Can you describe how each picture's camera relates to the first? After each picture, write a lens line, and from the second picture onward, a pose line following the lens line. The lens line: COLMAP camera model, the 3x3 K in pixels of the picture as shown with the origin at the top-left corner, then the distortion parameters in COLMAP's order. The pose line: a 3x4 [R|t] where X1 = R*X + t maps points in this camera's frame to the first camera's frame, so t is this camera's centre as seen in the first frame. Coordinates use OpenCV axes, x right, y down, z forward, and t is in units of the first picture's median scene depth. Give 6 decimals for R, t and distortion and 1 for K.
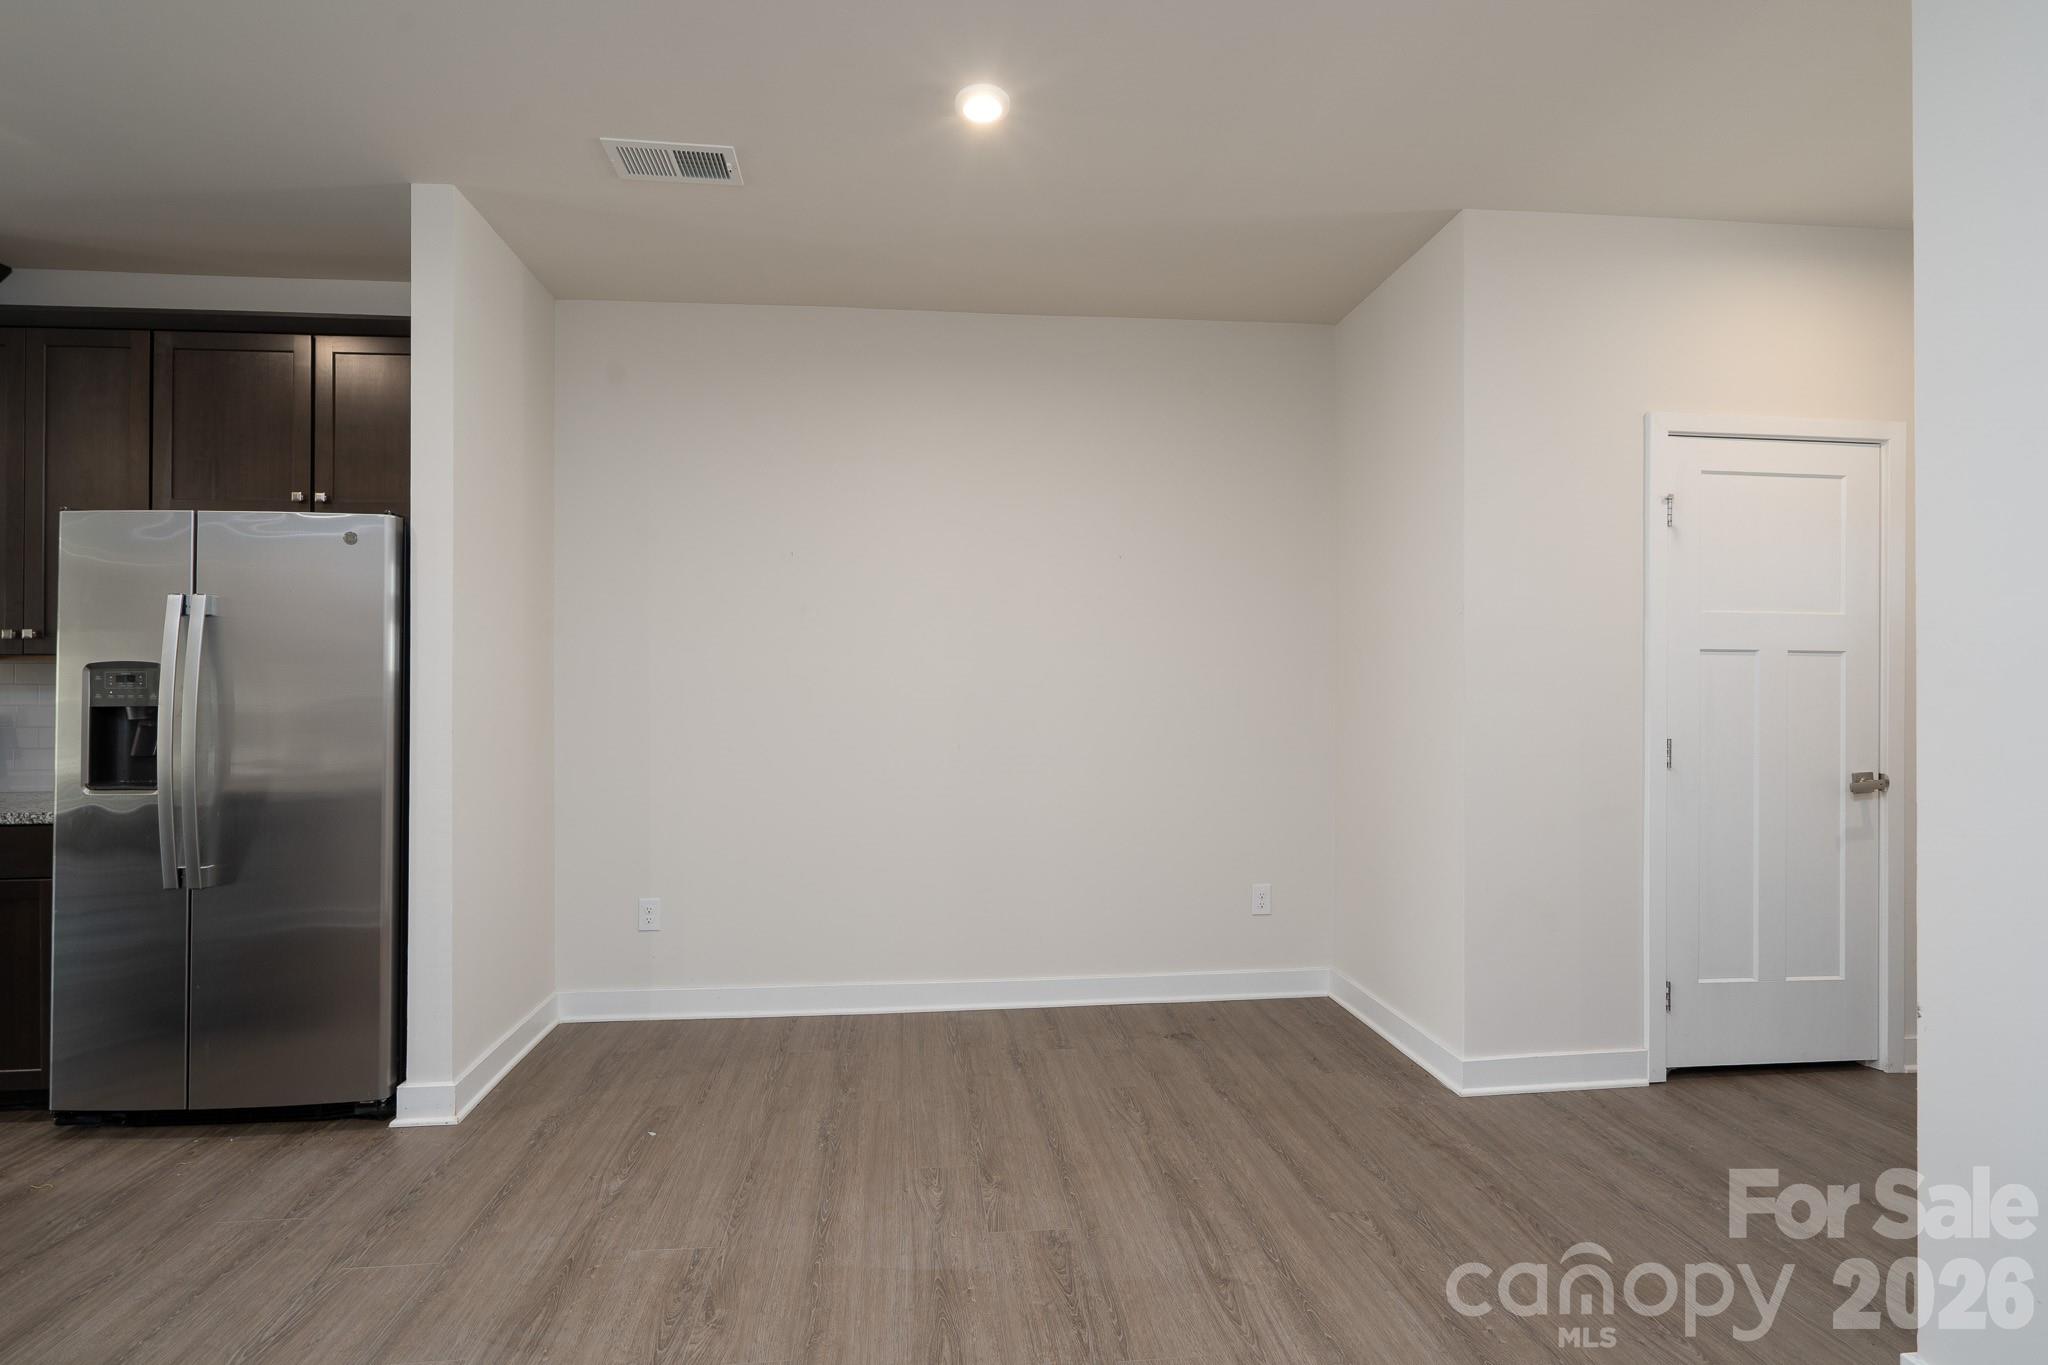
lens RADIAL K [[941.6, 0, 1023.1], [0, 941.6, 693.9], [0, 0, 1]] dist [-0.003652, 0.001129]
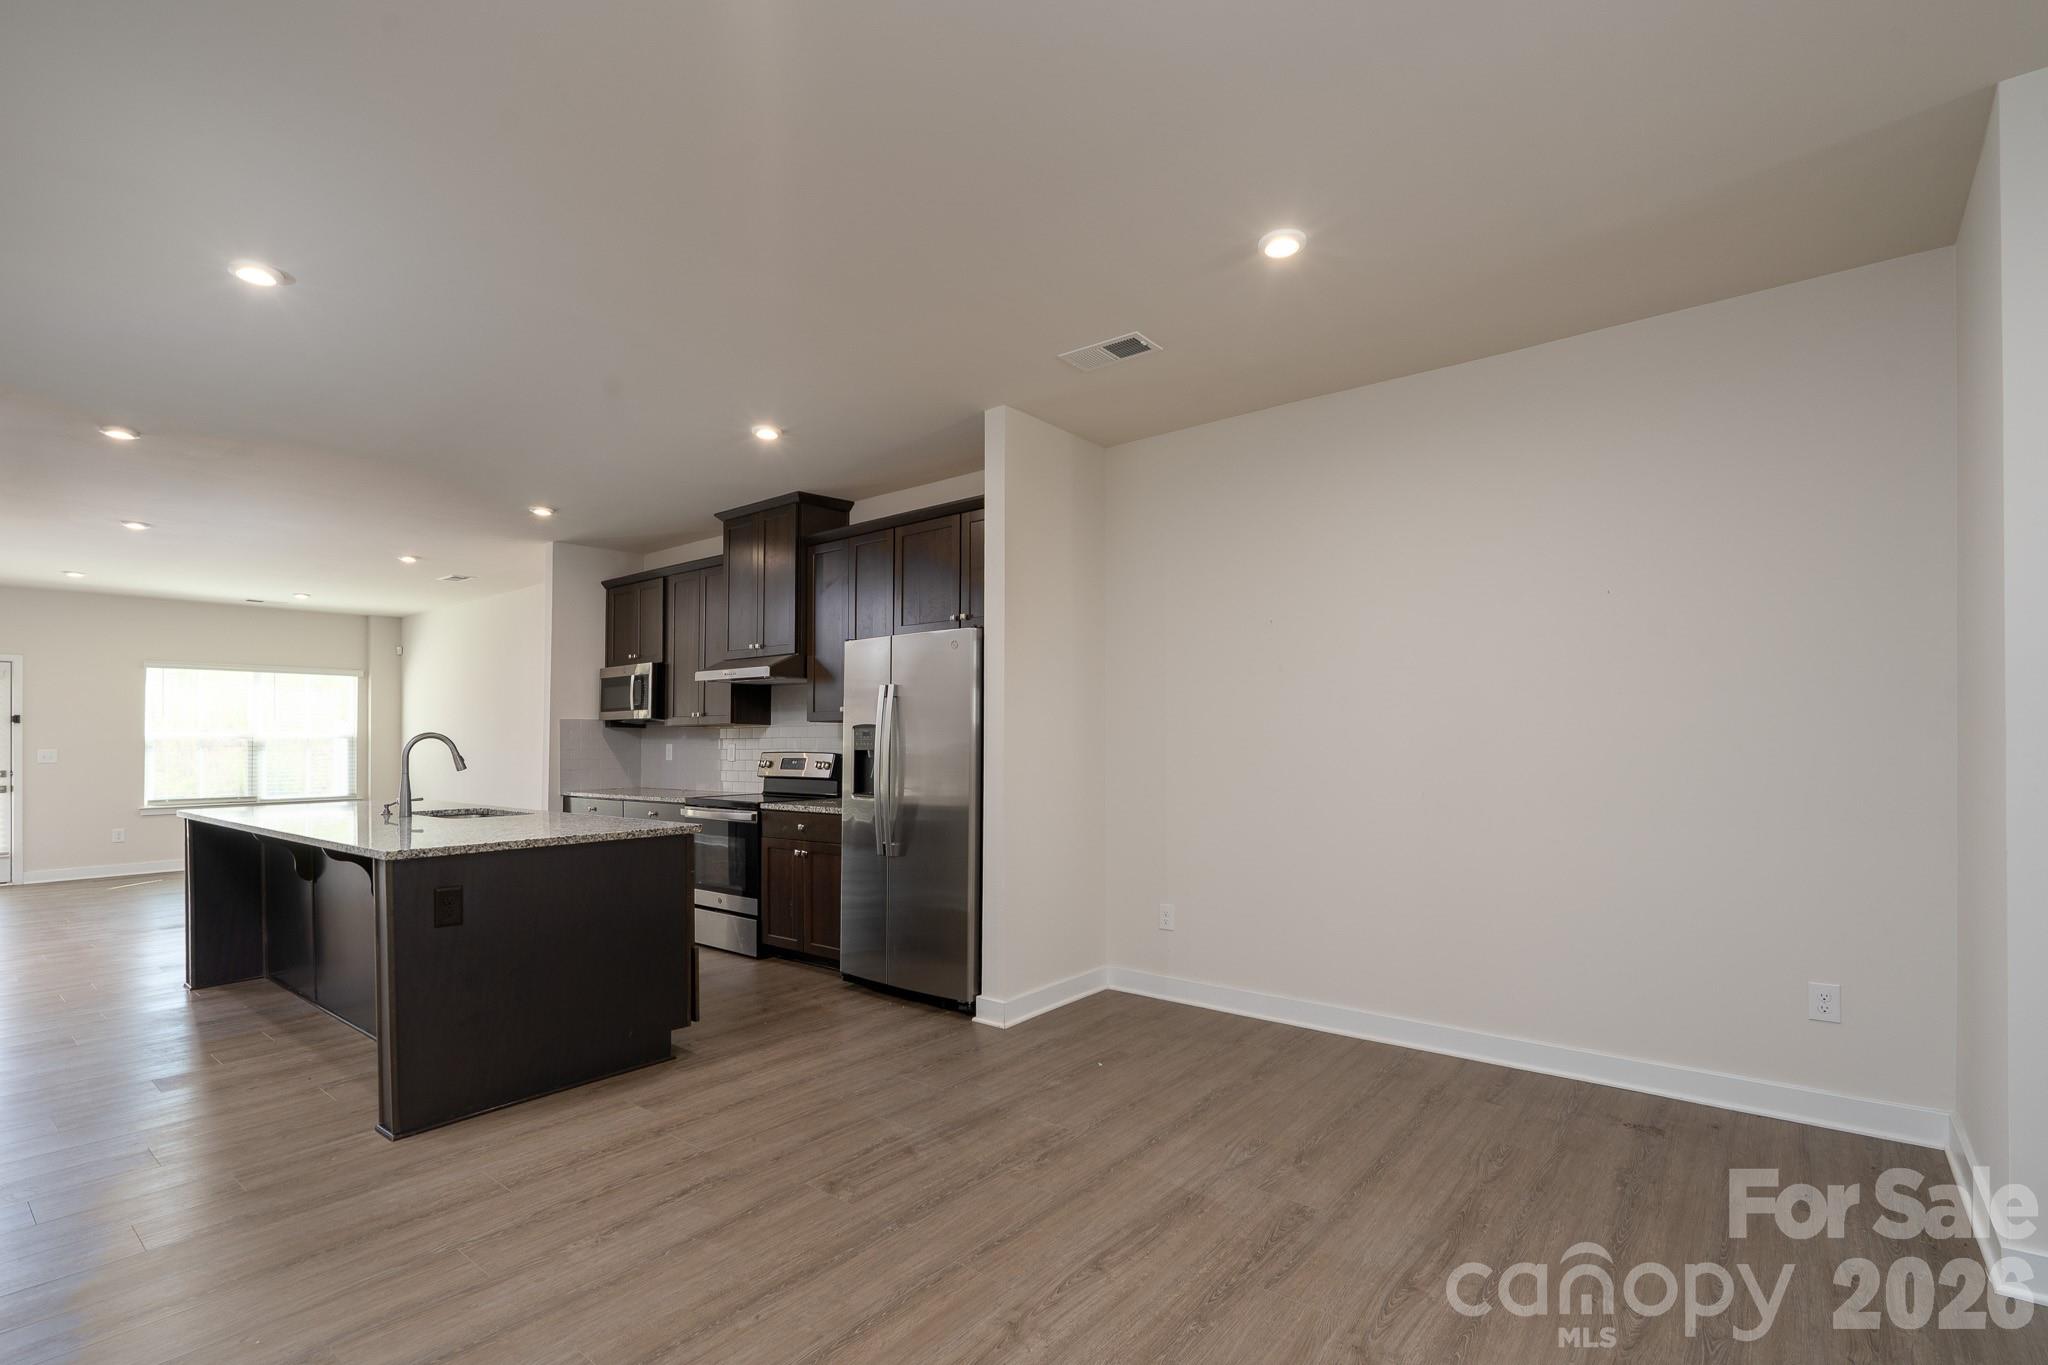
lens RADIAL K [[961.7, 0, 1022.8], [0, 961.7, 741.5], [0, 0, 1]] dist [0.000240, 0.000792]
pose [[0.709214, -0.001607, -0.704991, 0.530500], [0.001702, 0.999998, -0.000567, -0.001293], [0.704991, -0.000798, 0.709216, -0.074062]]
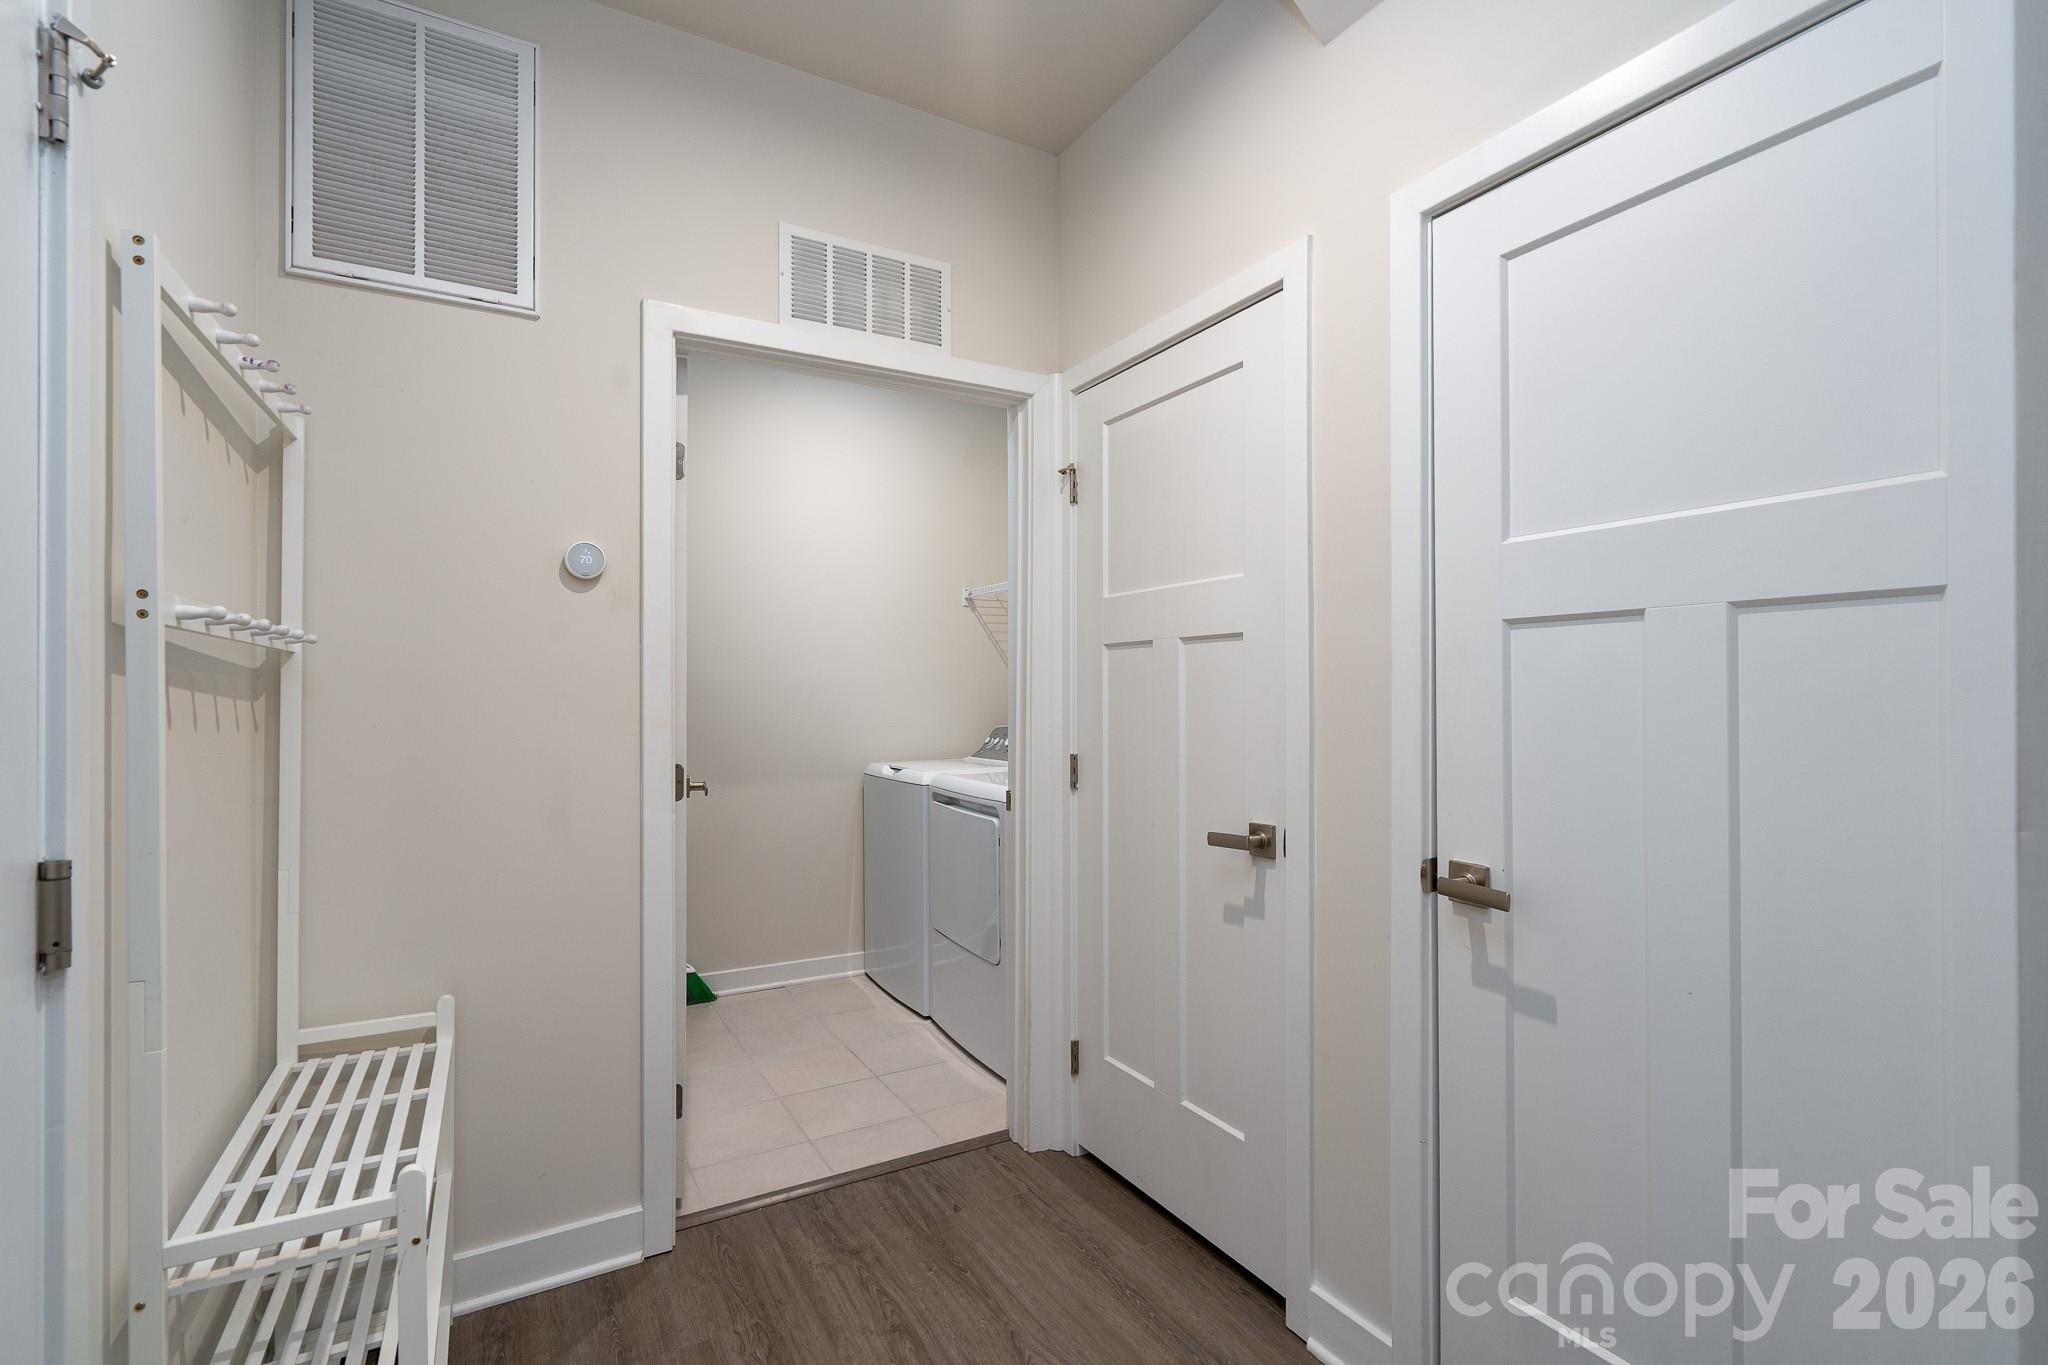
lens RADIAL K [[941.6, 0, 1023.1], [0, 941.6, 693.9], [0, 0, 1]] dist [-0.003652, 0.001129]
pose [[-0.922249, 0.002089, -0.386591, 0.412614], [0.003630, 0.999988, -0.003257, -0.002908], [0.386580, -0.004407, -0.922245, 1.730470]]
